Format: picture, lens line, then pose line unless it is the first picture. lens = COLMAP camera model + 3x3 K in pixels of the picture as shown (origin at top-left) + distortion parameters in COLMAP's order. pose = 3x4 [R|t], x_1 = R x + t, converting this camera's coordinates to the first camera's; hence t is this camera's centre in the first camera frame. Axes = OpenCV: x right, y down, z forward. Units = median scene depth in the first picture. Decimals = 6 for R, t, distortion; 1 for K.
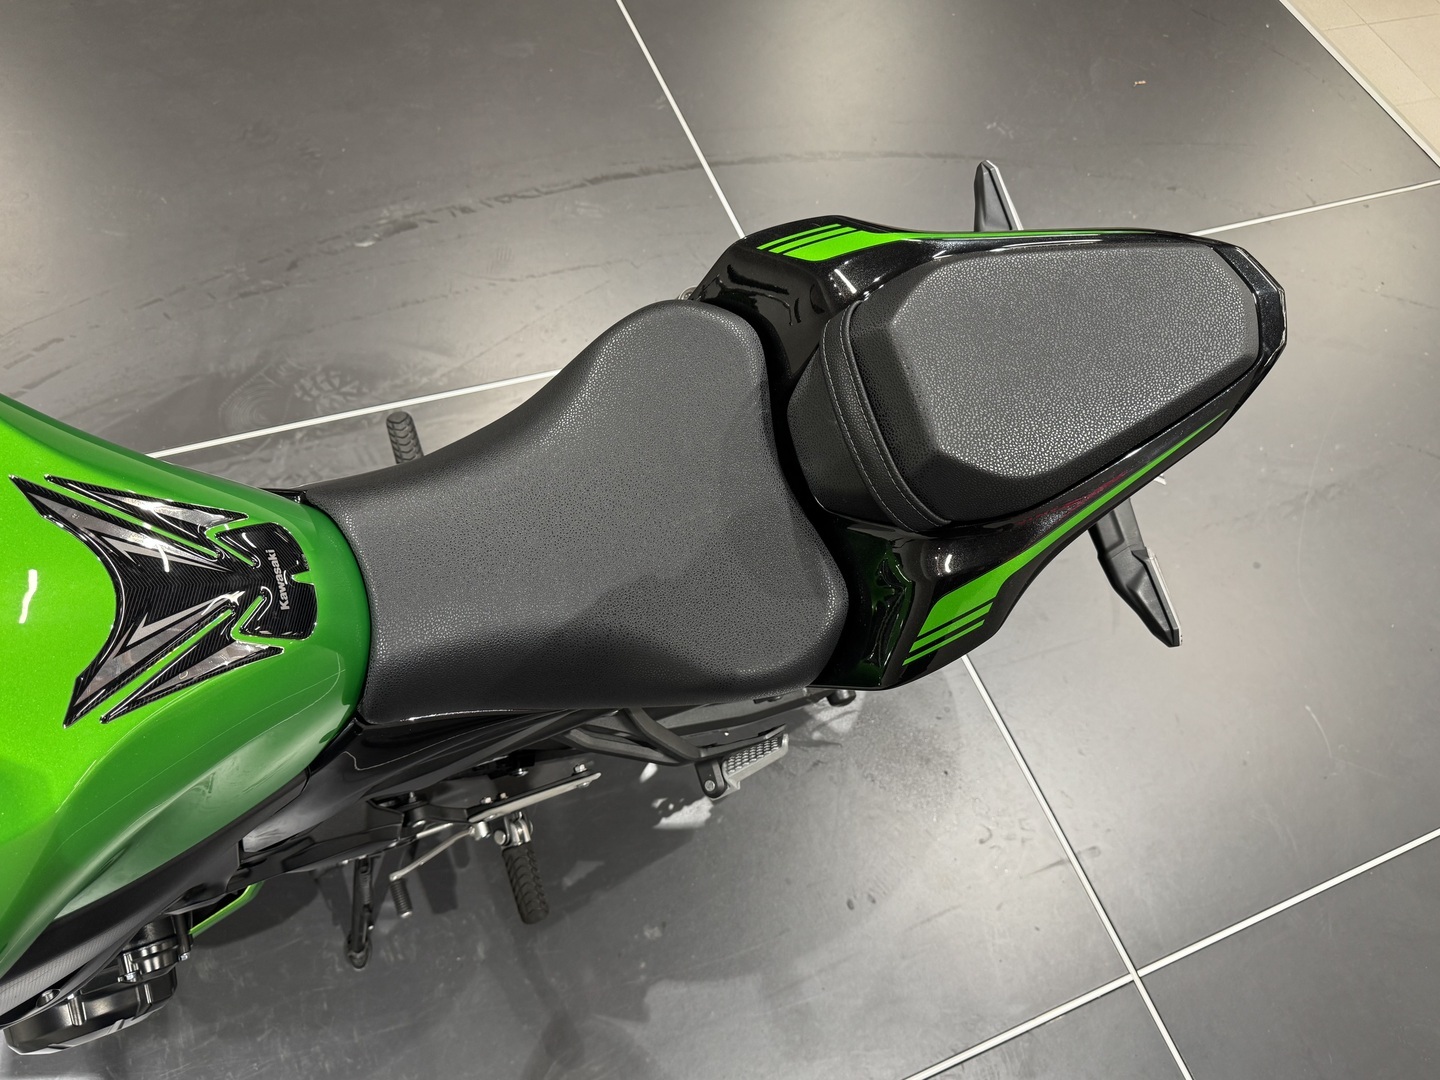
lens RADIAL K [[1087.4, 0, 720.0], [0, 1087.4, 540.0], [0, 0, 1]] dist [0.006362, -0.013639]
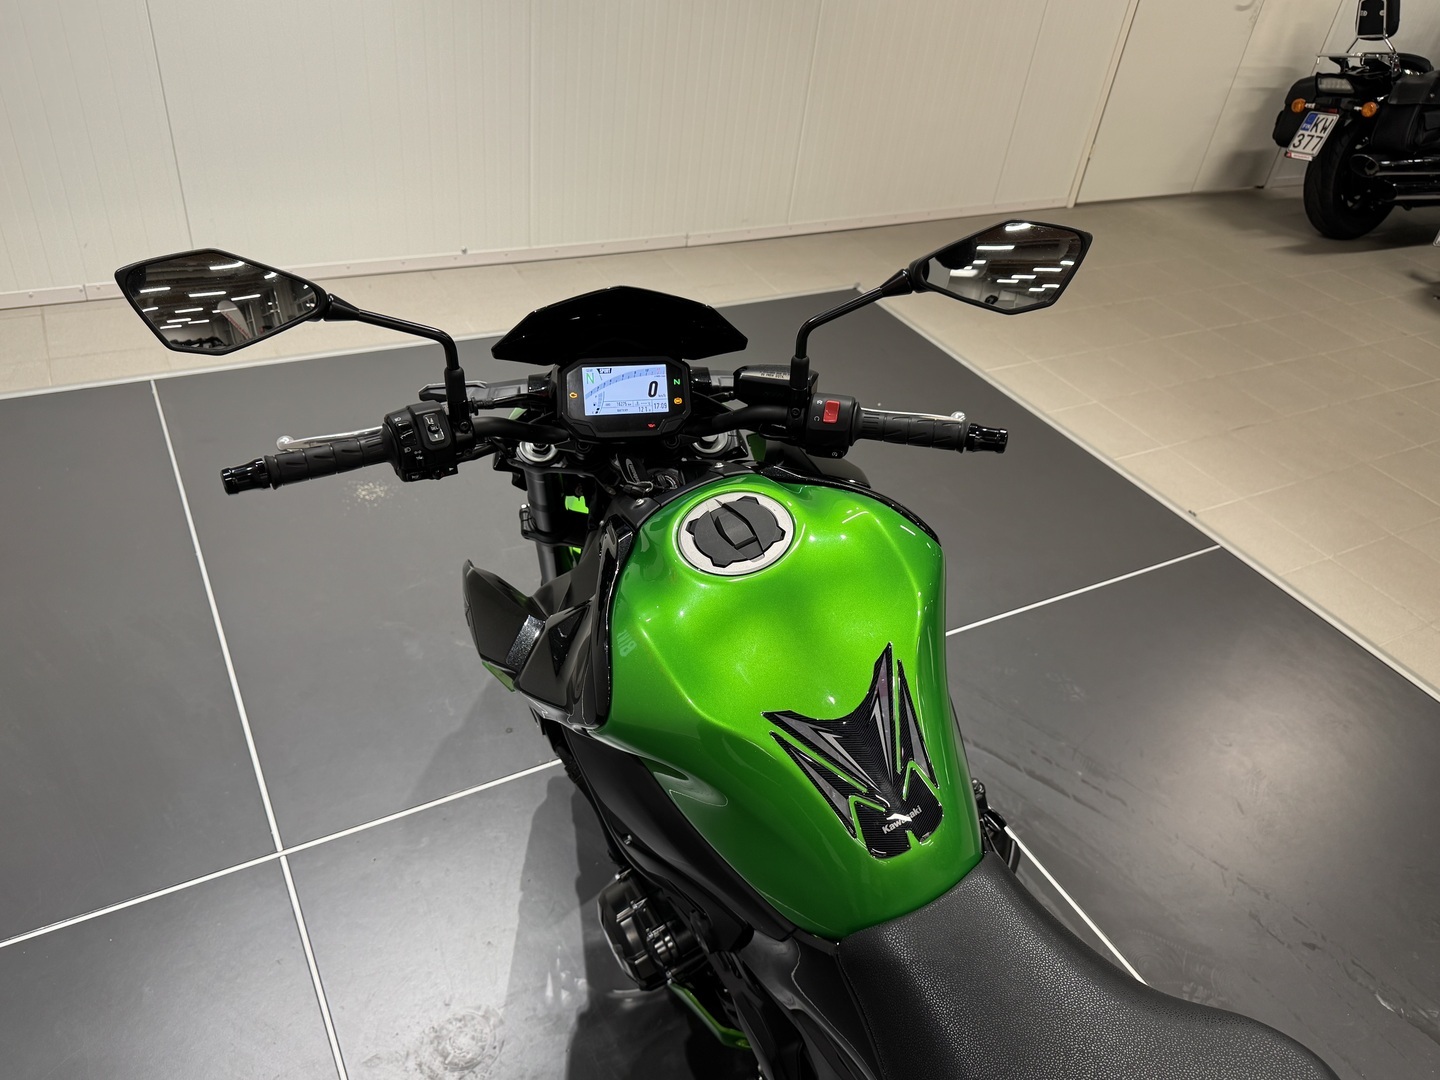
lens RADIAL K [[1087.4, 0, 720.0], [0, 1087.4, 540.0], [0, 0, 1]] dist [0.006362, -0.013639]
pose [[0.165645, 0.501853, -0.848944, 0.559011], [-0.895900, 0.436401, 0.083172, -0.026533], [0.412219, 0.746792, 0.521898, -0.107646]]
